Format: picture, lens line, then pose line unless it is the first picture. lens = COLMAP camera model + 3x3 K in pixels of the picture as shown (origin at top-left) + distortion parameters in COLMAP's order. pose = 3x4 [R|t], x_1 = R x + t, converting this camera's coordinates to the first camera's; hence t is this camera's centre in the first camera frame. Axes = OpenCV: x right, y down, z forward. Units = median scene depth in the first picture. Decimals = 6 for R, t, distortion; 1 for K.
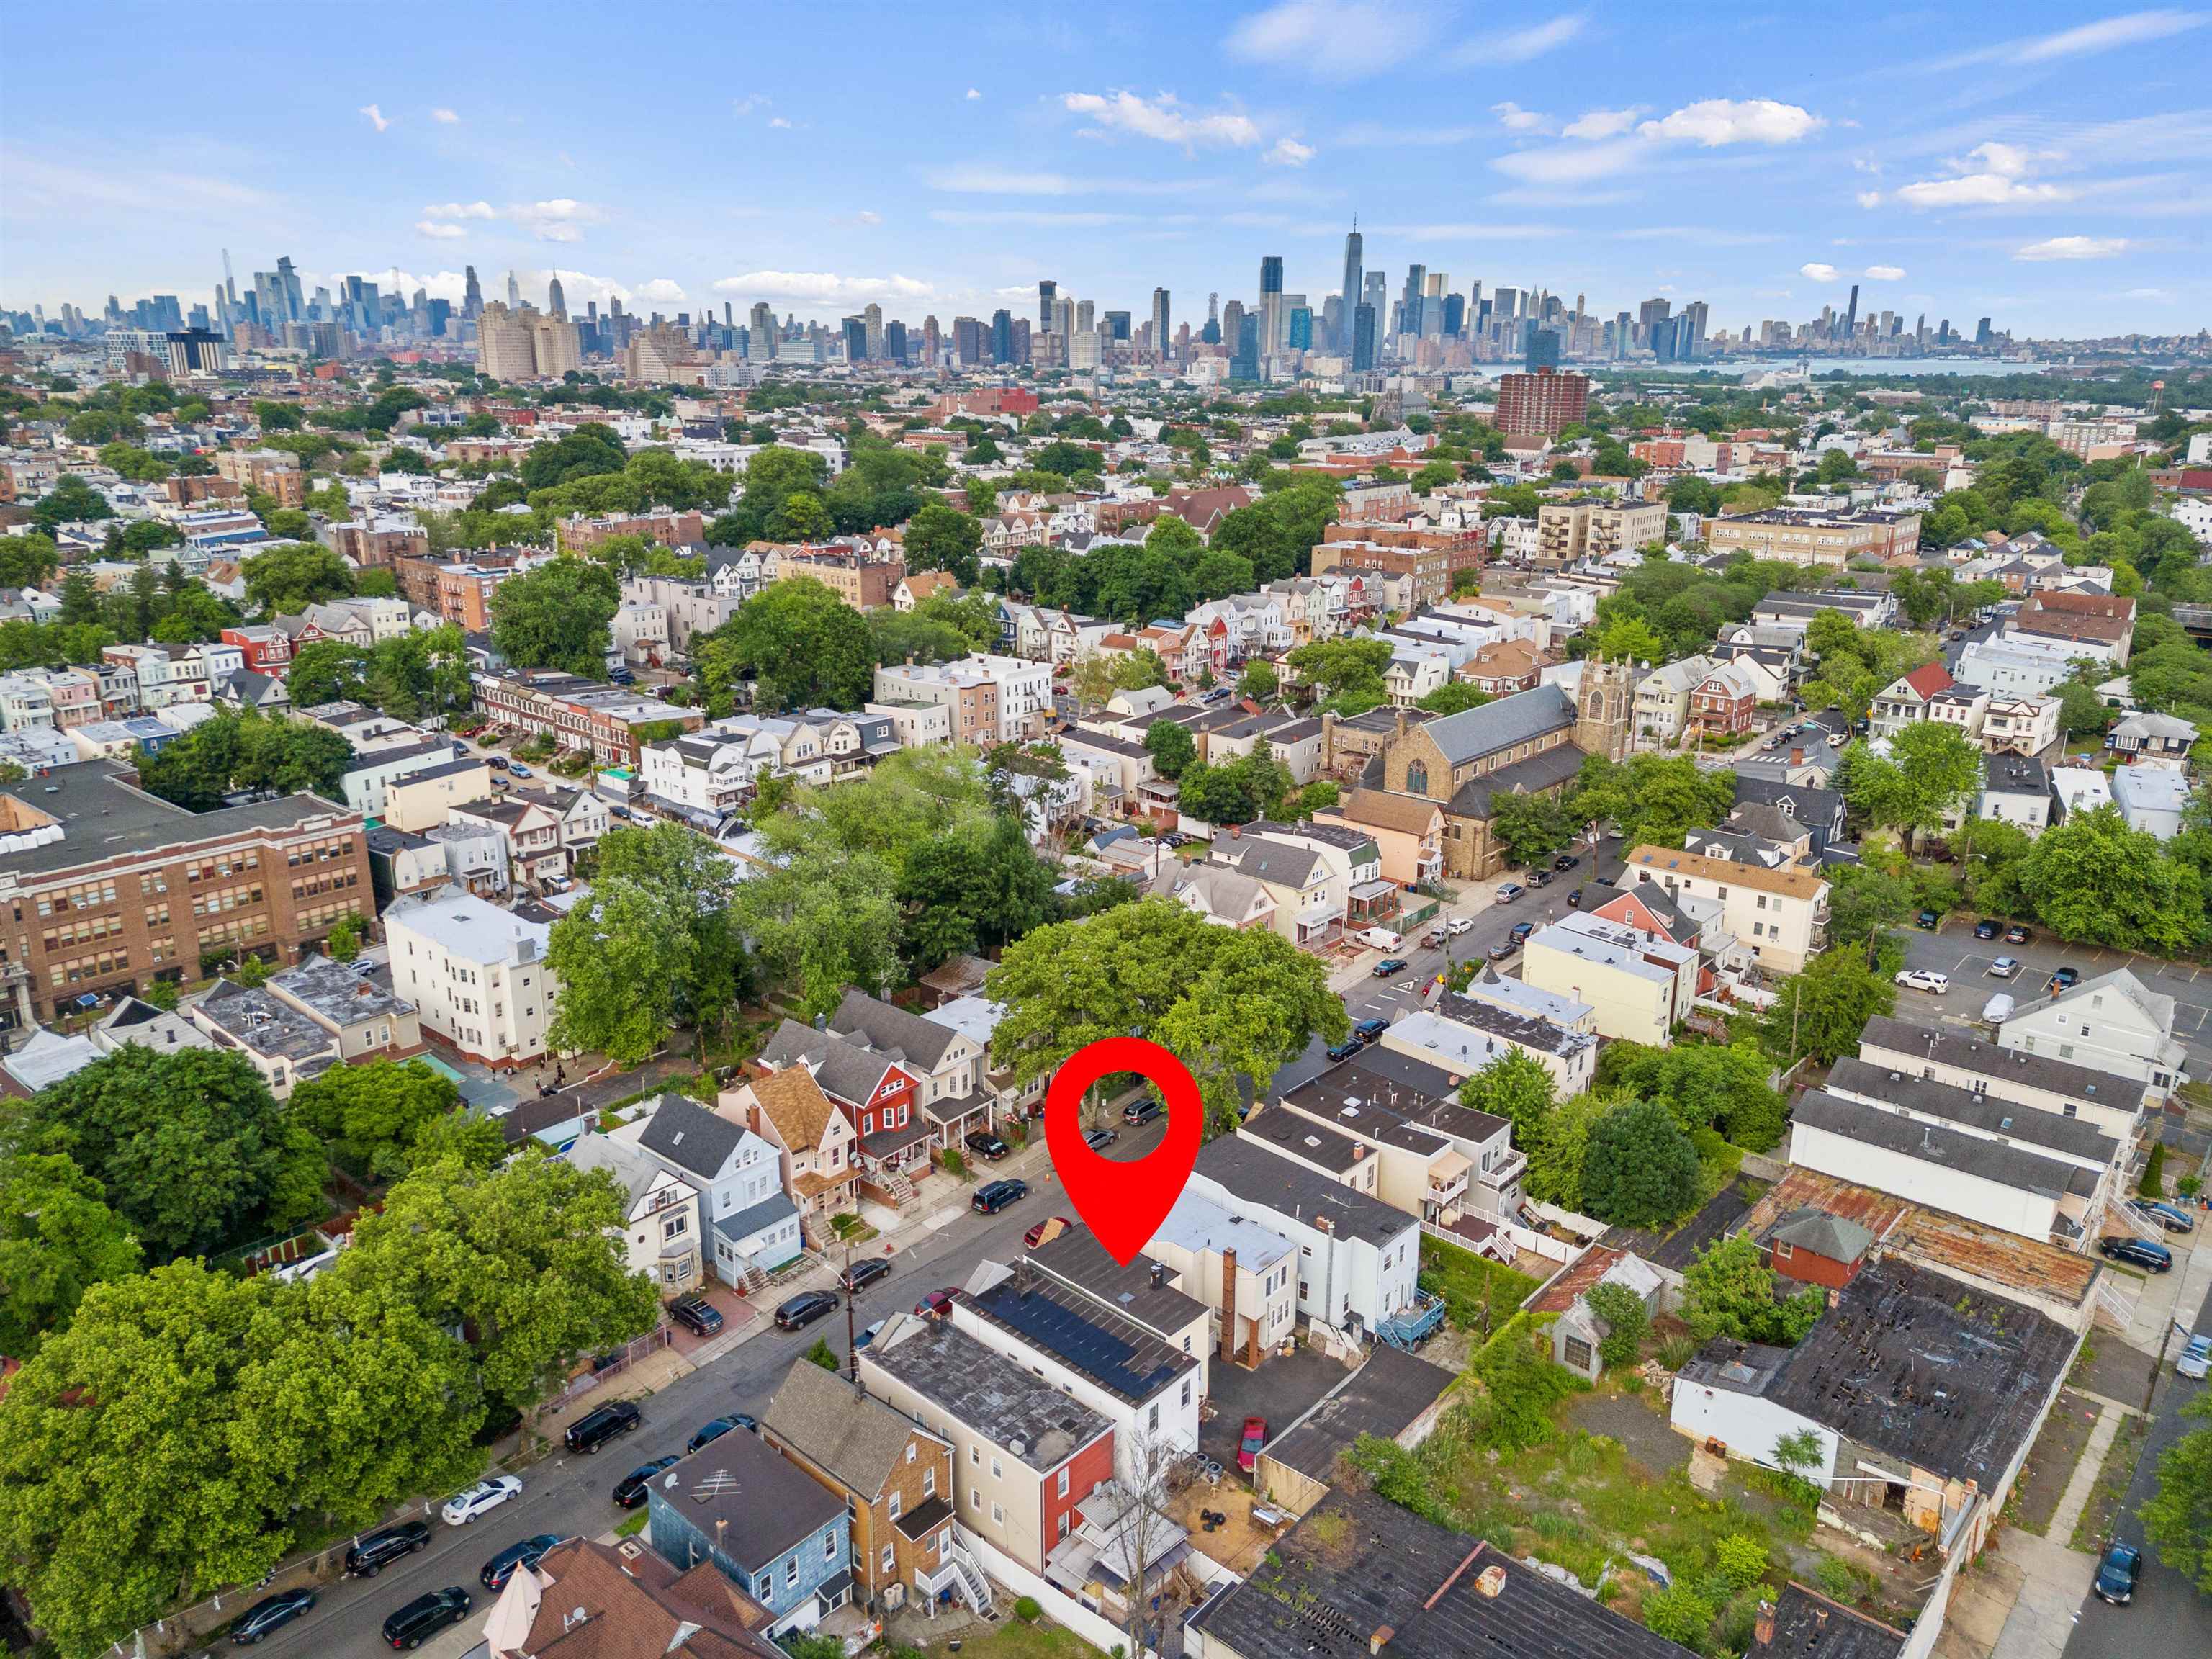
lens RADIAL K [[1589.4, 0, 1106.3], [0, 1589.4, 872.6], [0, 0, 1]] dist [0.065267, -0.066532]
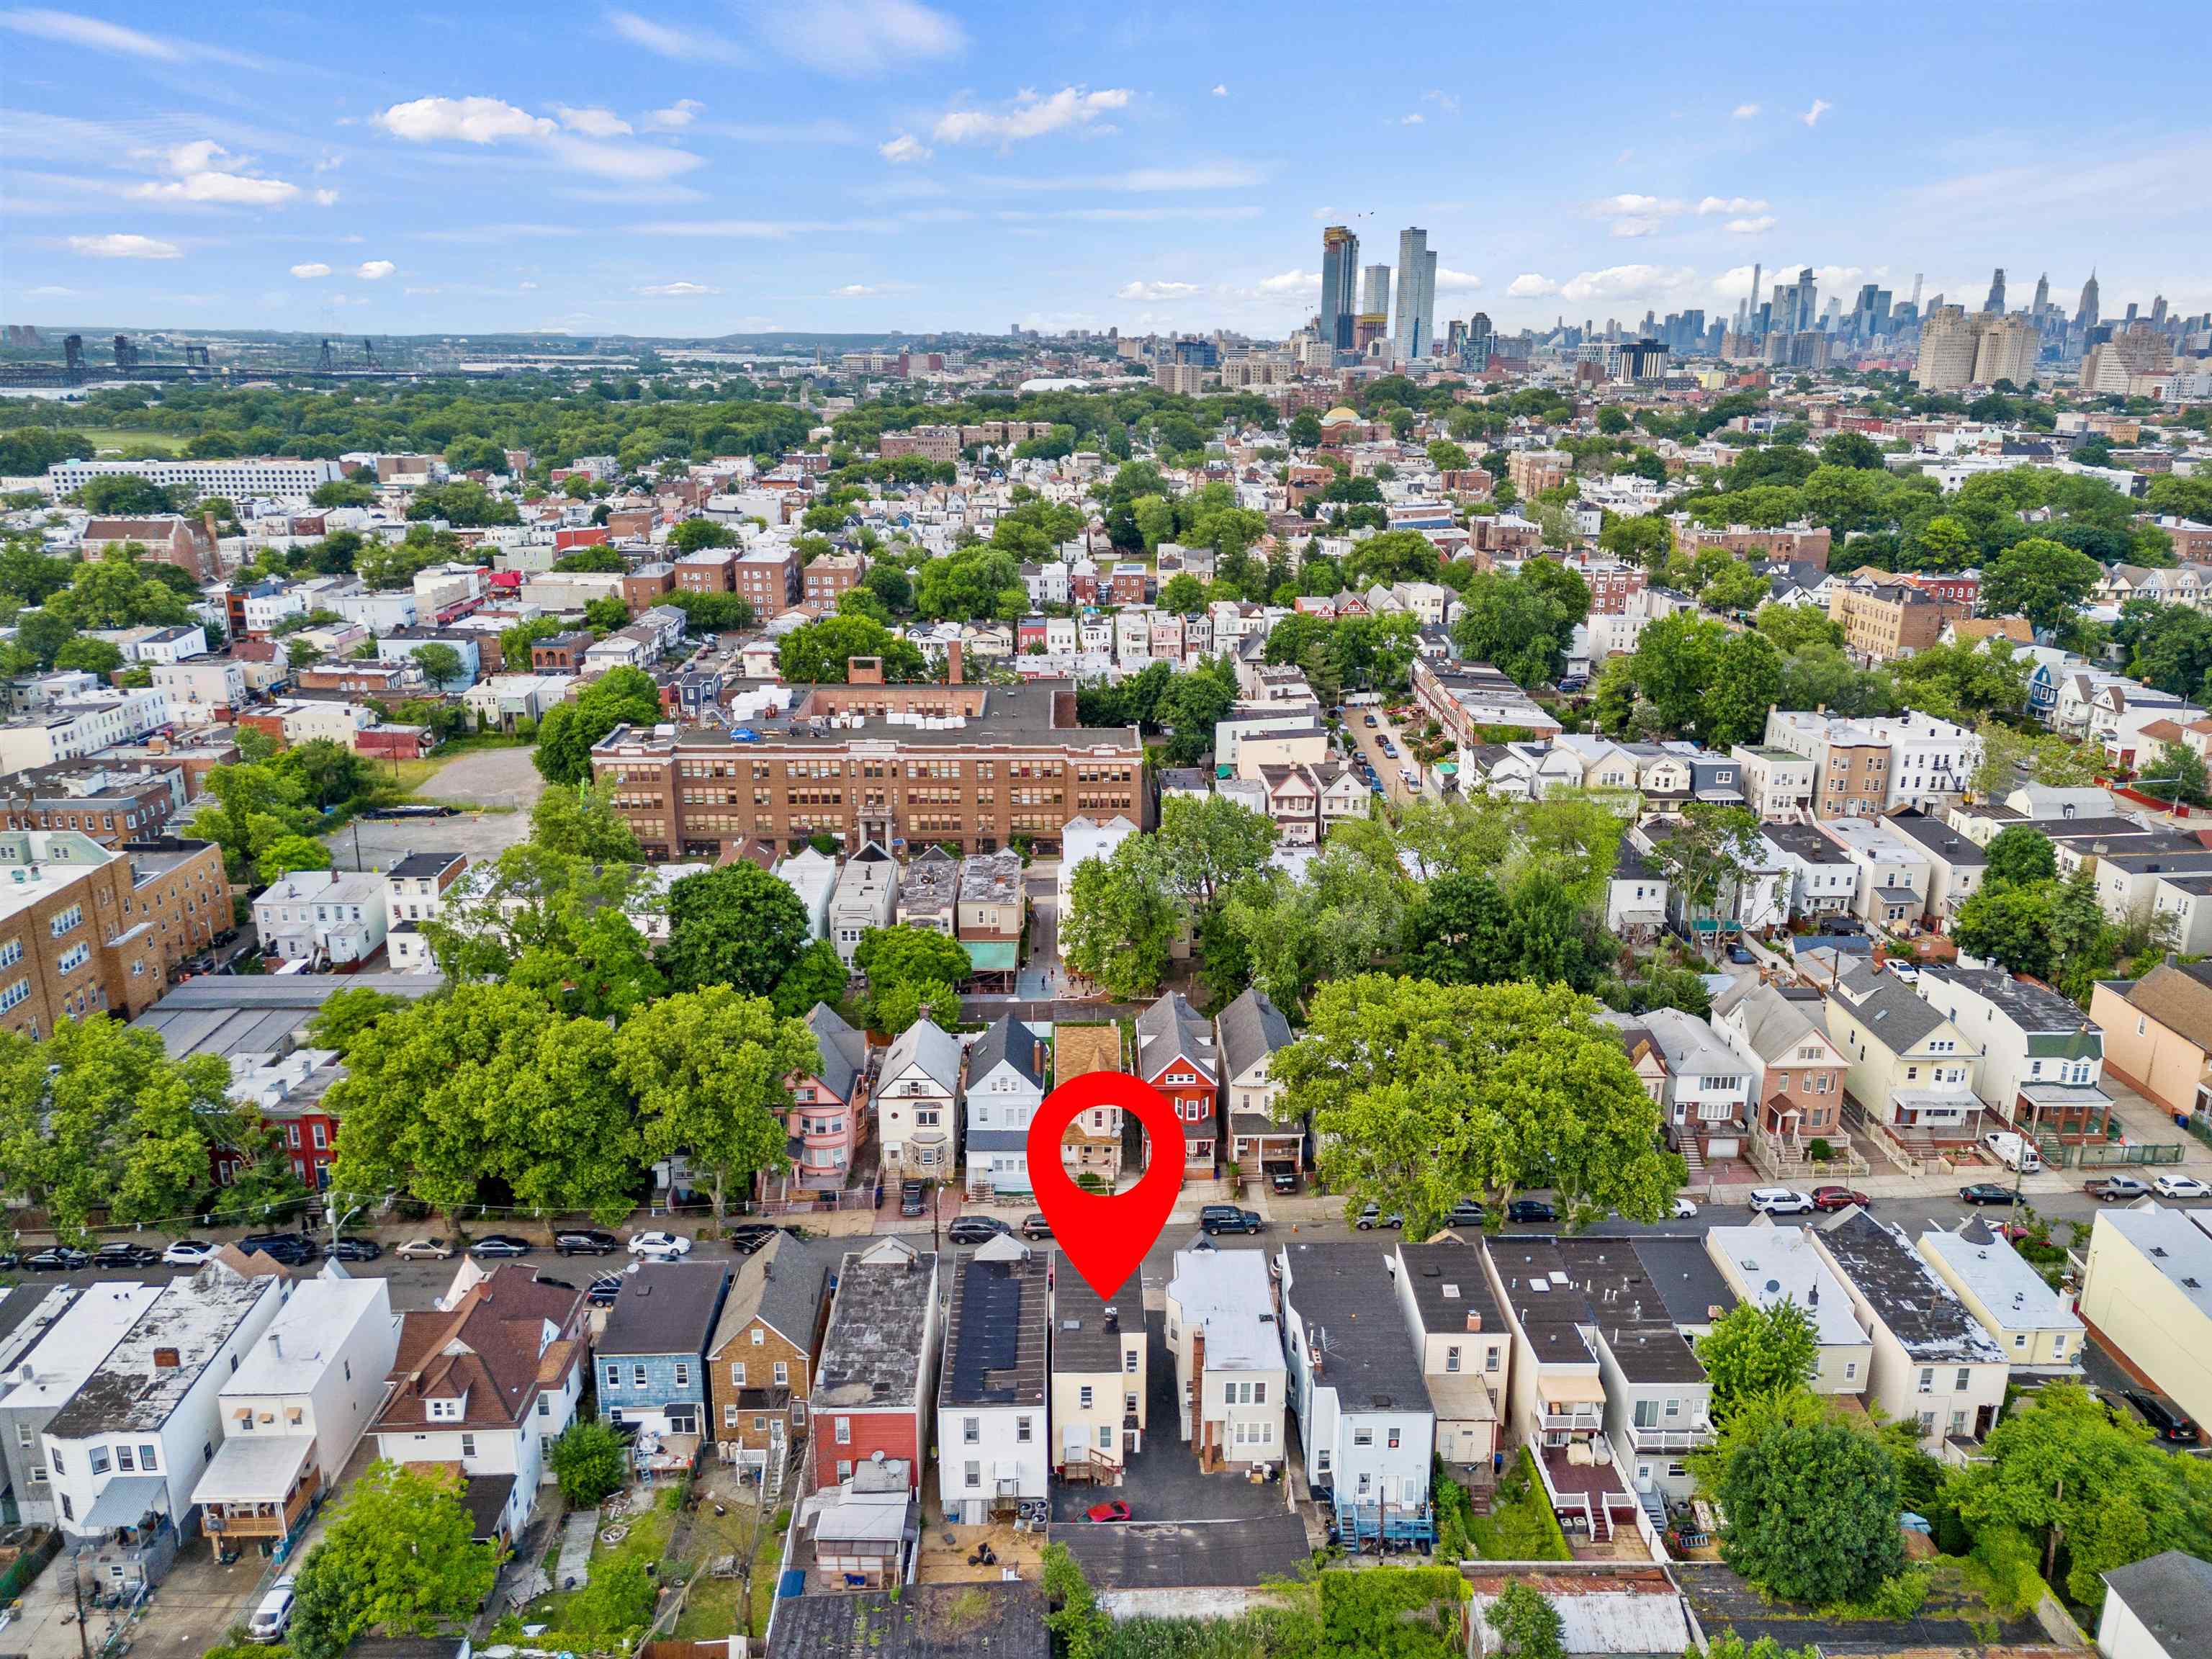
lens RADIAL K [[1581.1, 0, 1106.0], [0, 1581.1, 829.5], [0, 0, 1]] dist [0.121611, -0.136813]
pose [[0.680357, 0.213464, -0.701105, 0.358520], [-0.234534, 0.969750, 0.067665, -0.053883], [0.694340, 0.118397, 0.709841, 0.160717]]
